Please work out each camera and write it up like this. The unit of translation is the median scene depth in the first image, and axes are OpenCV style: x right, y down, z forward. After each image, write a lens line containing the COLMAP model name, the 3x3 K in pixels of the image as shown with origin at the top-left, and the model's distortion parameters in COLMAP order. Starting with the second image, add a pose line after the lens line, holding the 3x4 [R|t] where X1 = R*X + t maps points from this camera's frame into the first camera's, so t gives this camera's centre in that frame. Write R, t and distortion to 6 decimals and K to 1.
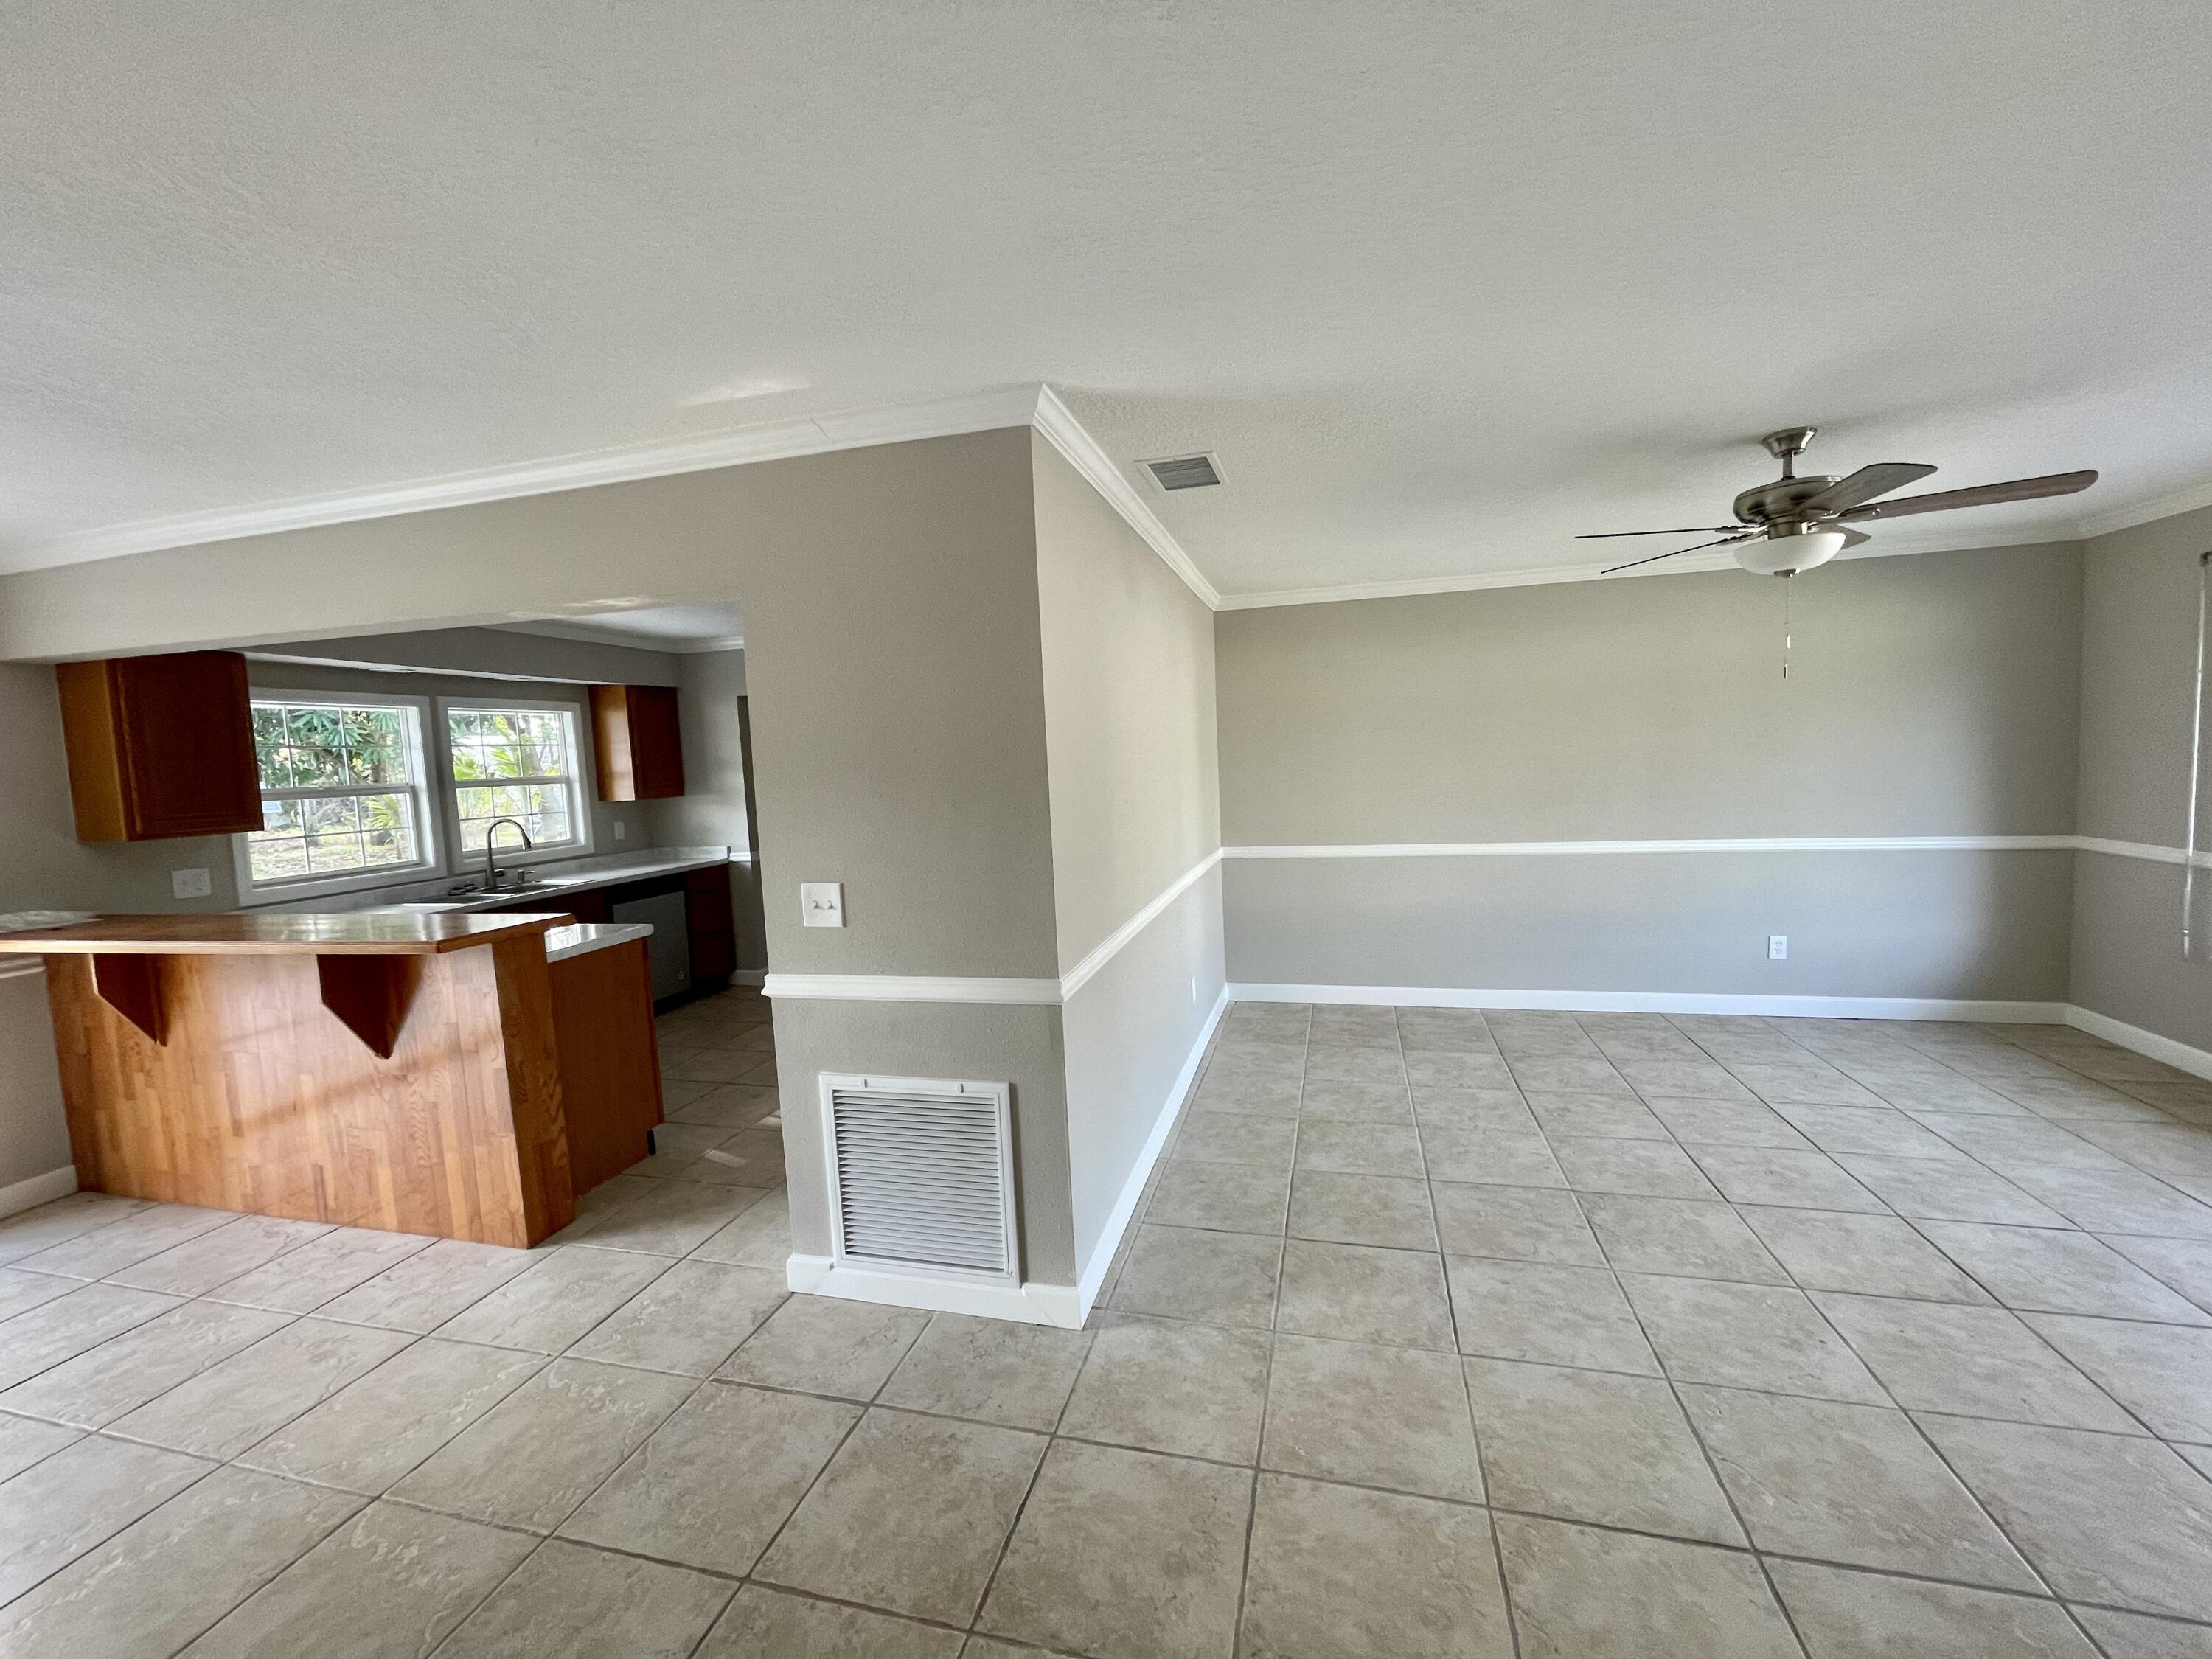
lens RADIAL K [[882.8, 0, 1117.1], [0, 882.8, 818.4], [0, 0, 1]] dist [0.001395, 0.001283]
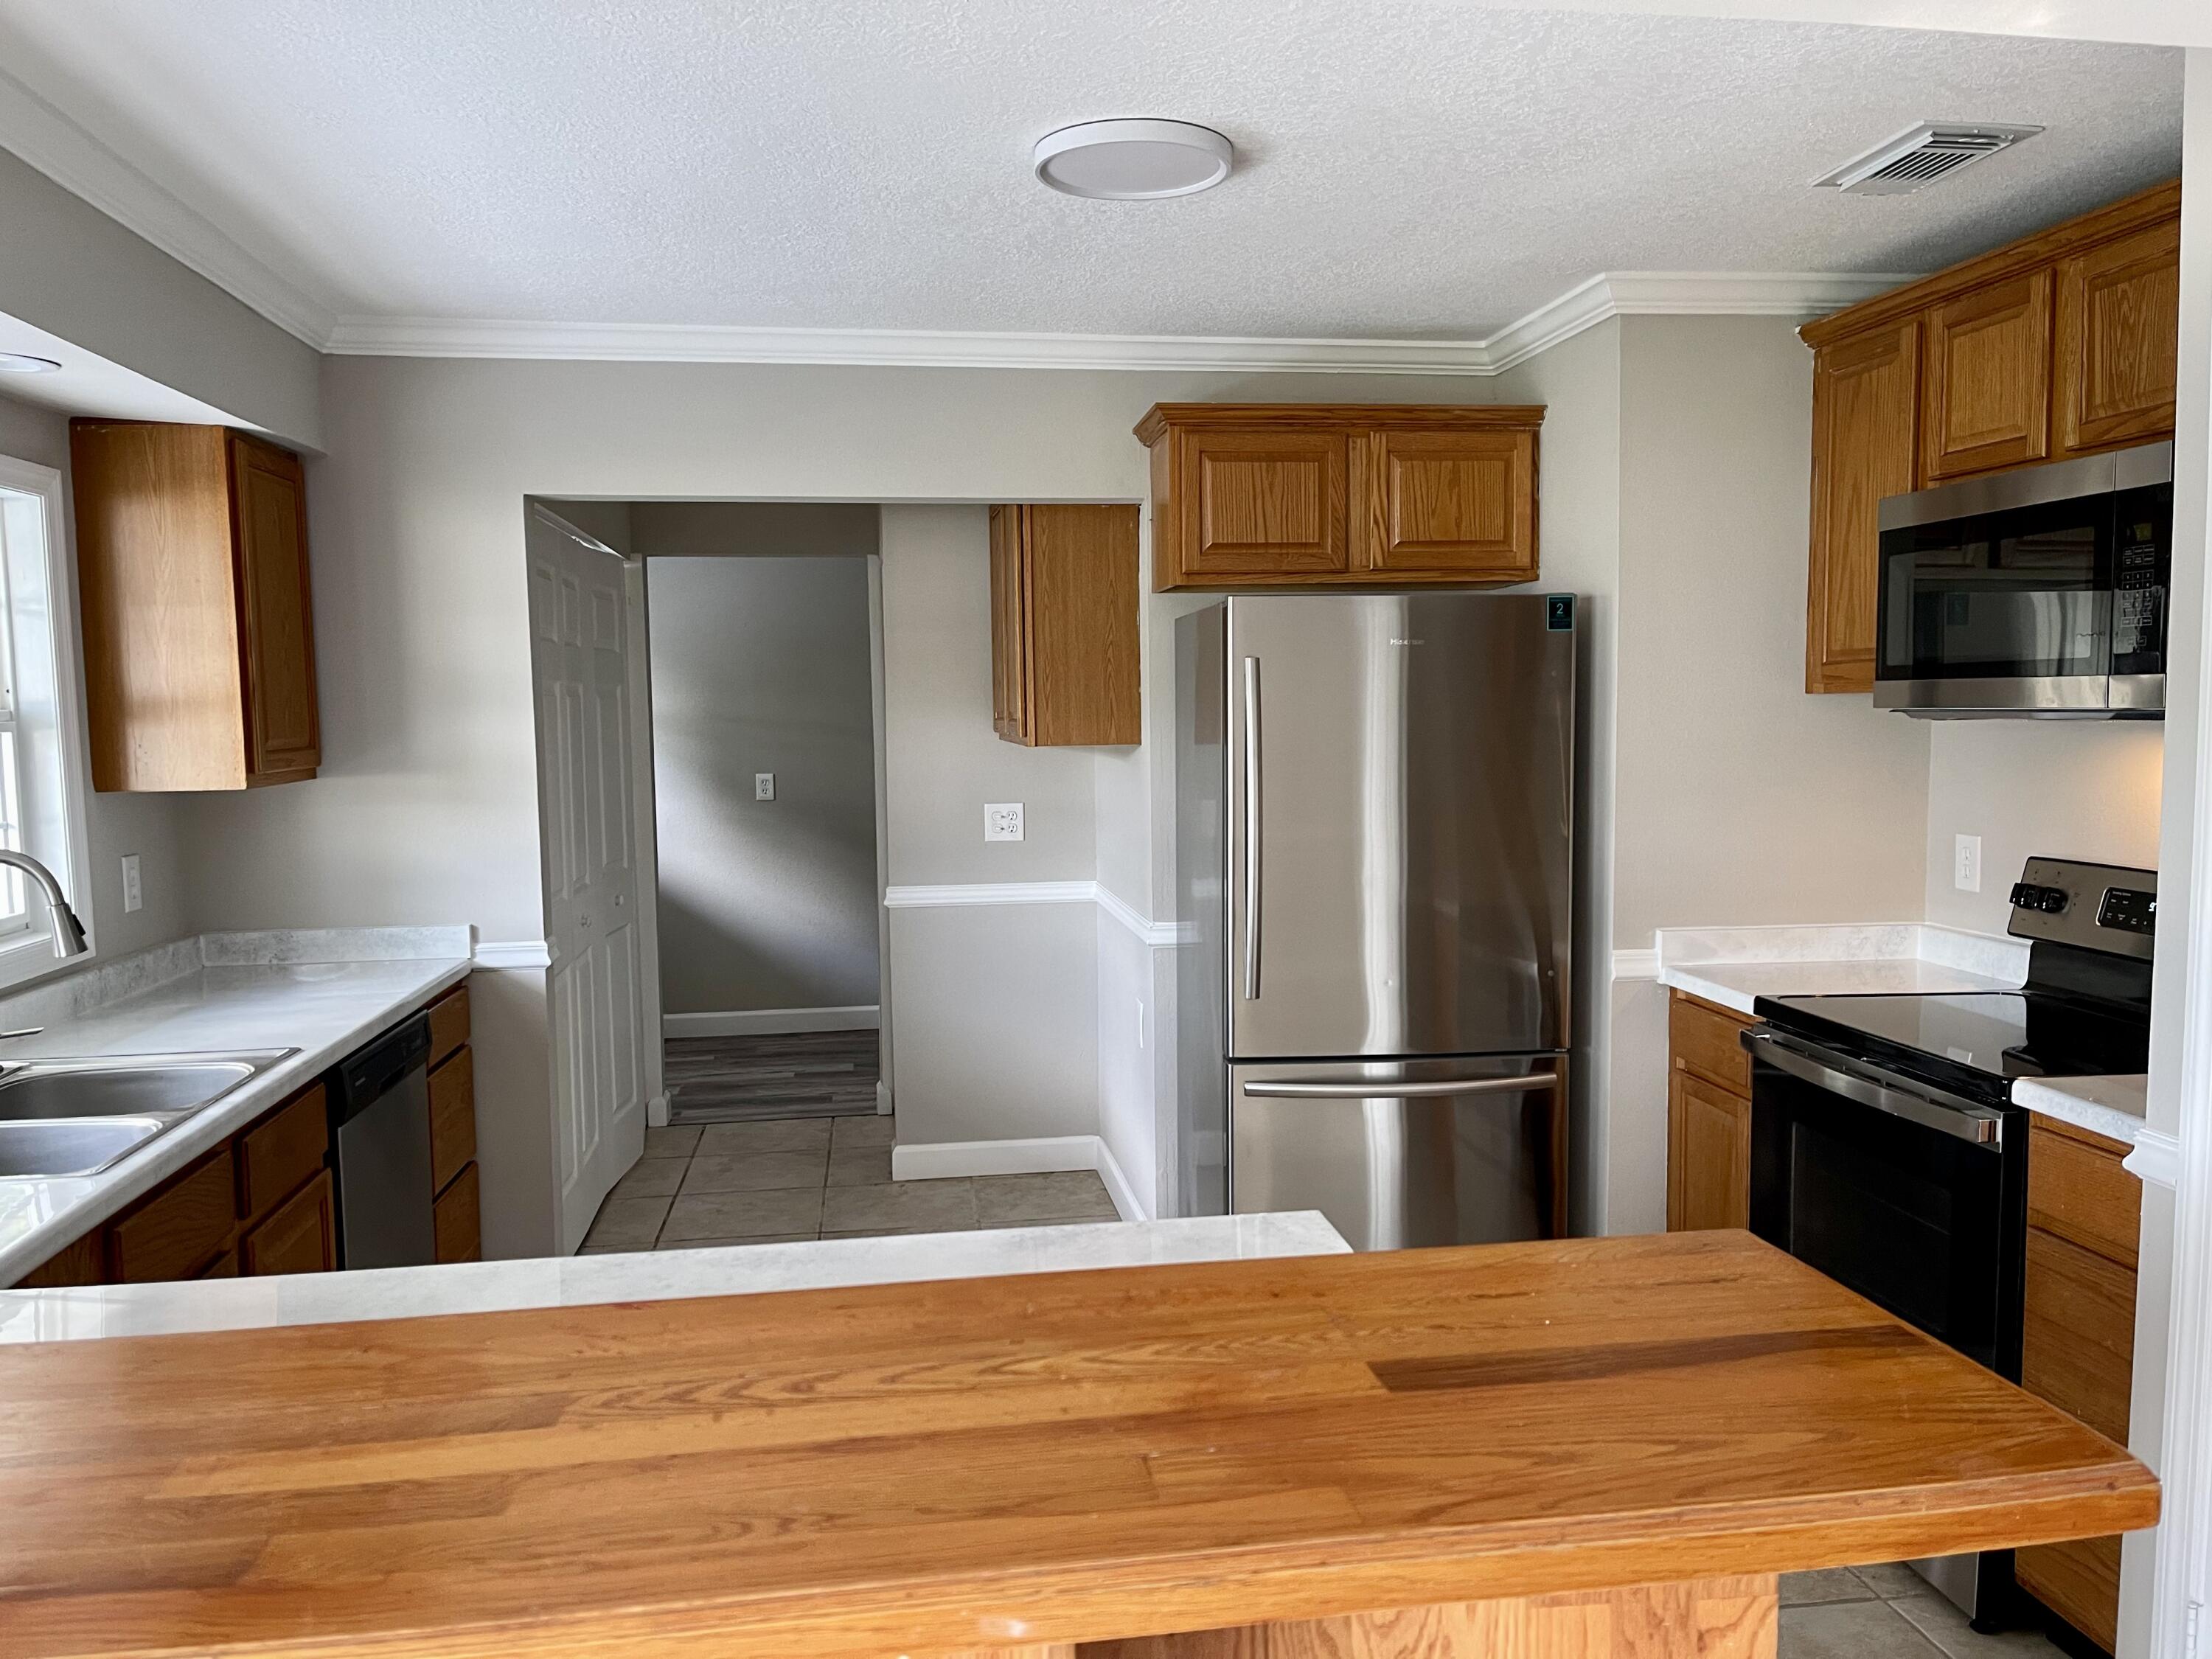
lens RADIAL K [[1669.2, 0, 1108.0], [0, 1669.2, 831.4], [0, 0, 1]] dist [0.059428, -0.056695]
pose [[0.920021, -0.002302, 0.391862, -0.416159], [0.004567, 0.999978, -0.004848, -0.001223], [-0.391842, 0.006250, 0.920011, 0.256045]]
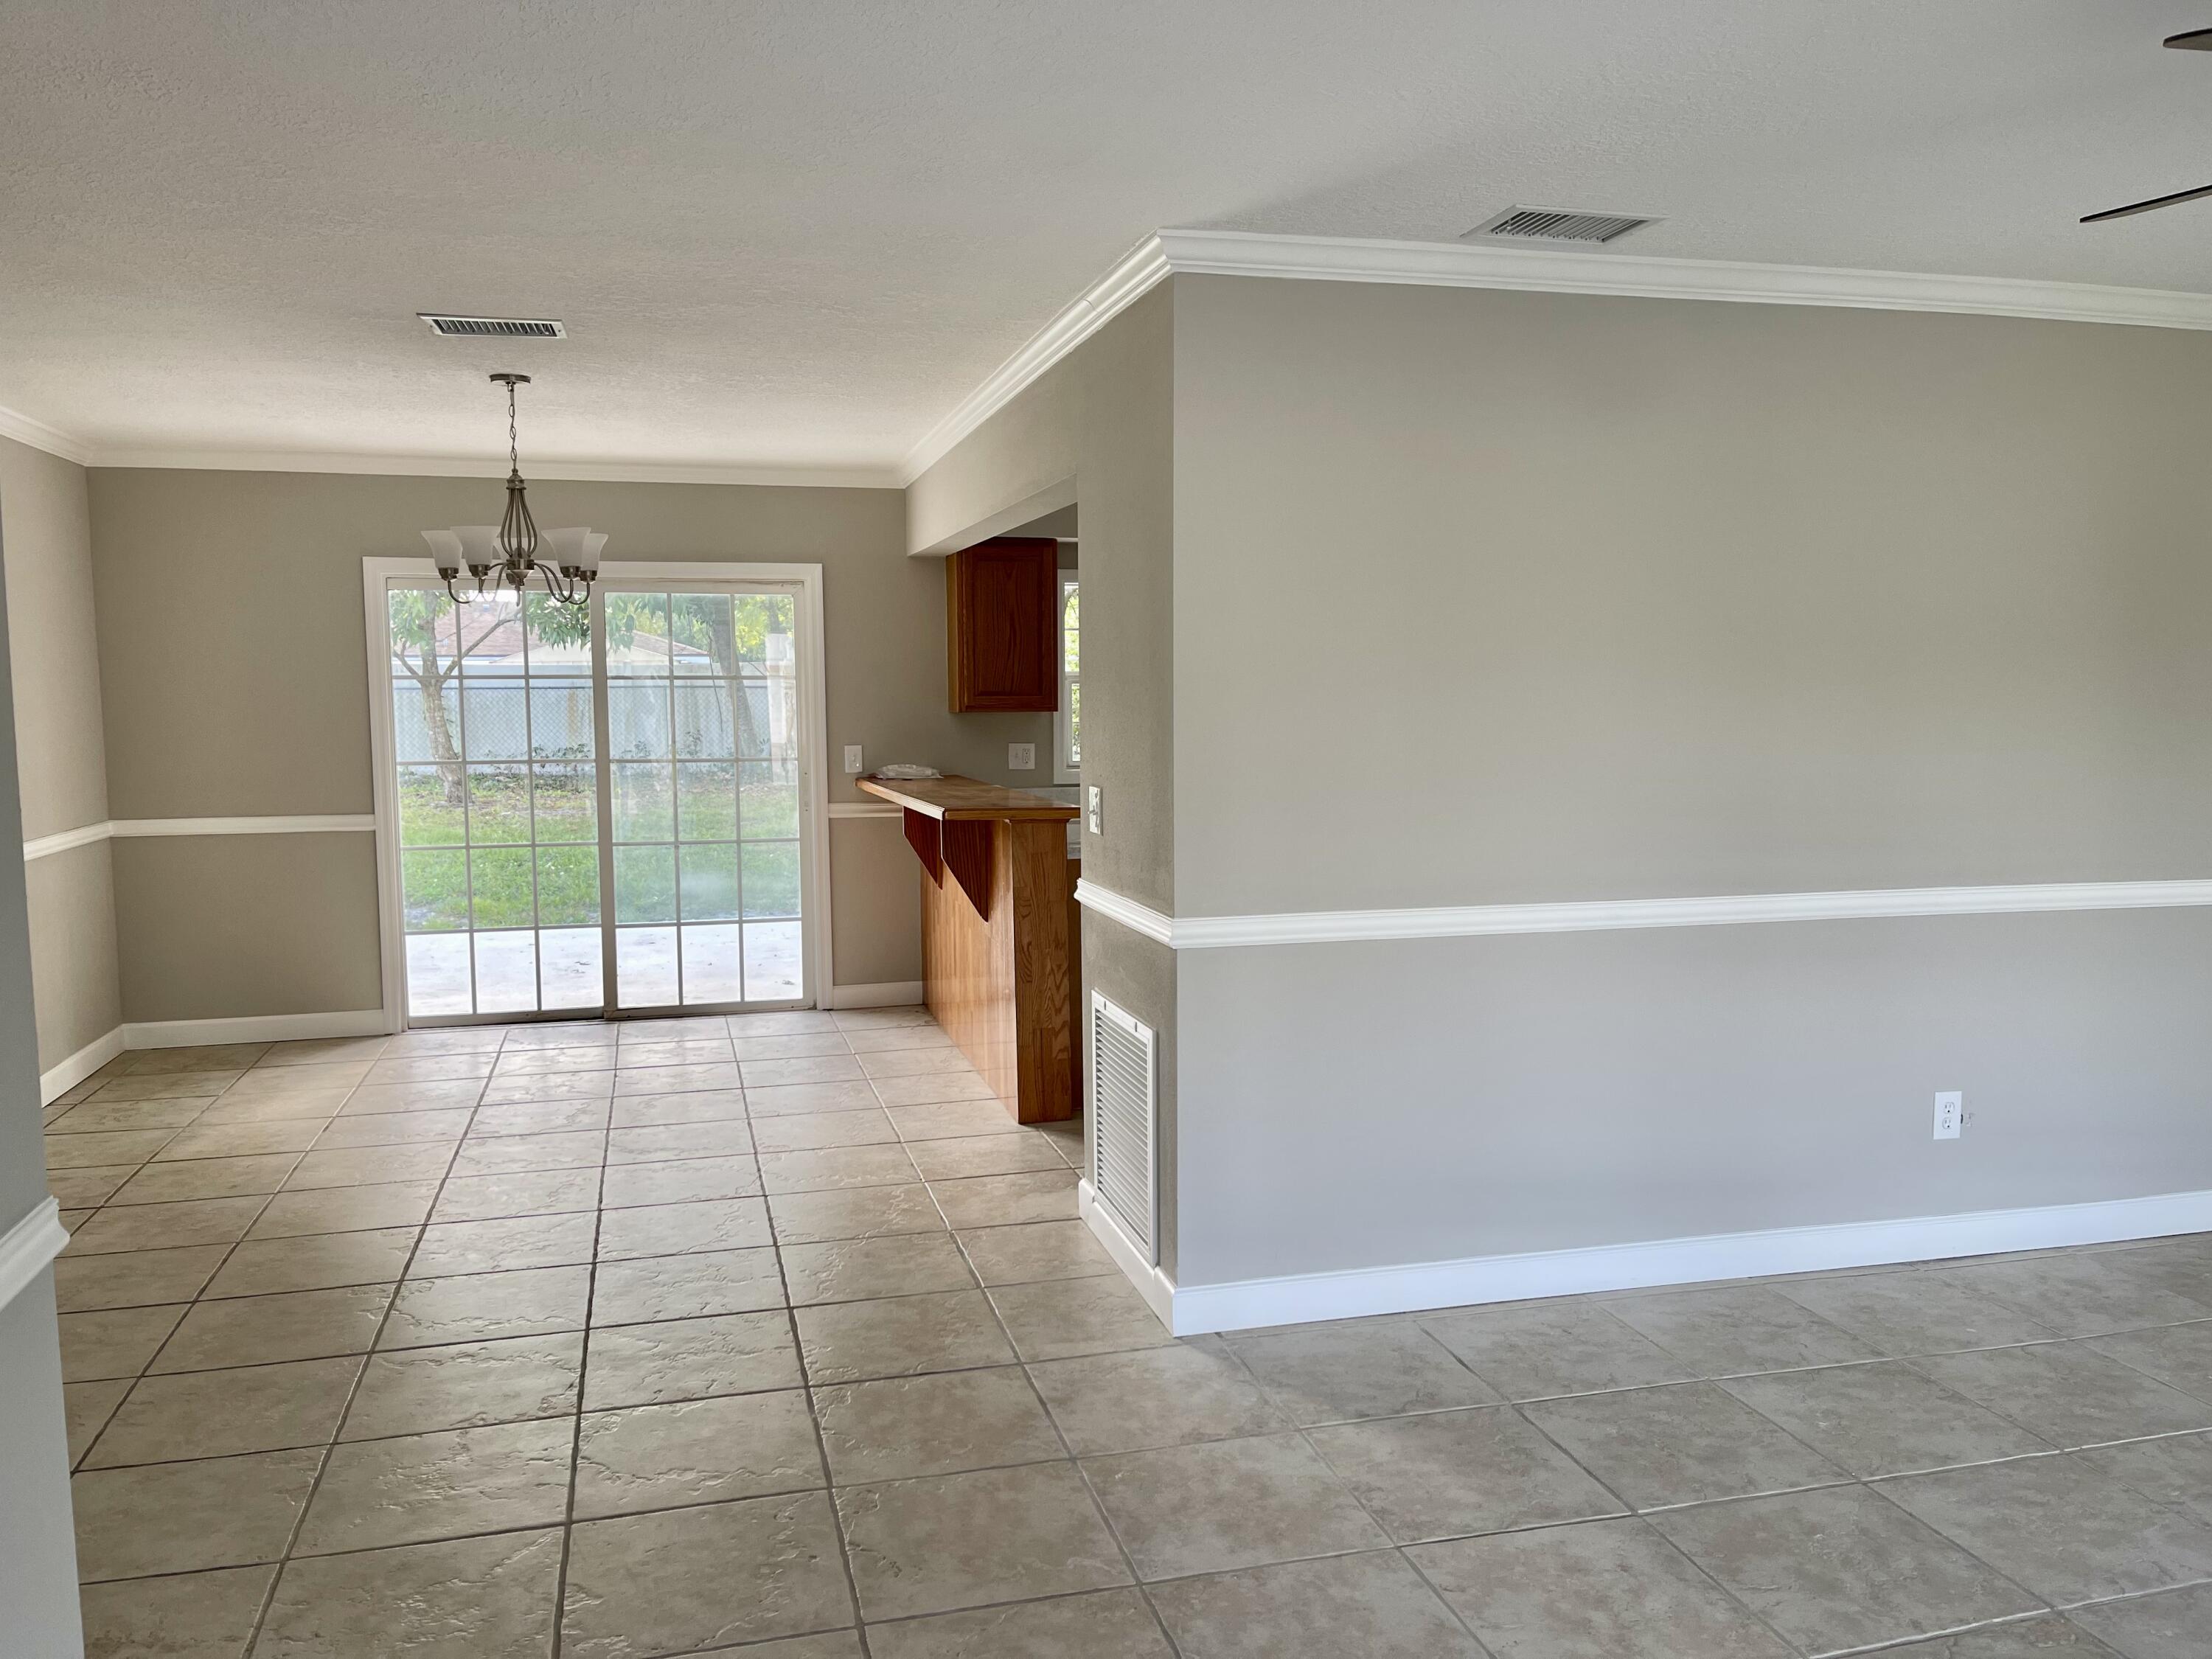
lens RADIAL K [[1669.2, 0, 1102.5], [0, 1669.2, 828.7], [0, 0, 1]] dist [0.059428, -0.056695]
pose [[0.494056, 0.114362, -0.861876, 0.980789], [-0.077309, 0.993163, 0.087467, -0.030996], [0.865986, 0.023418, 0.499519, 0.099667]]
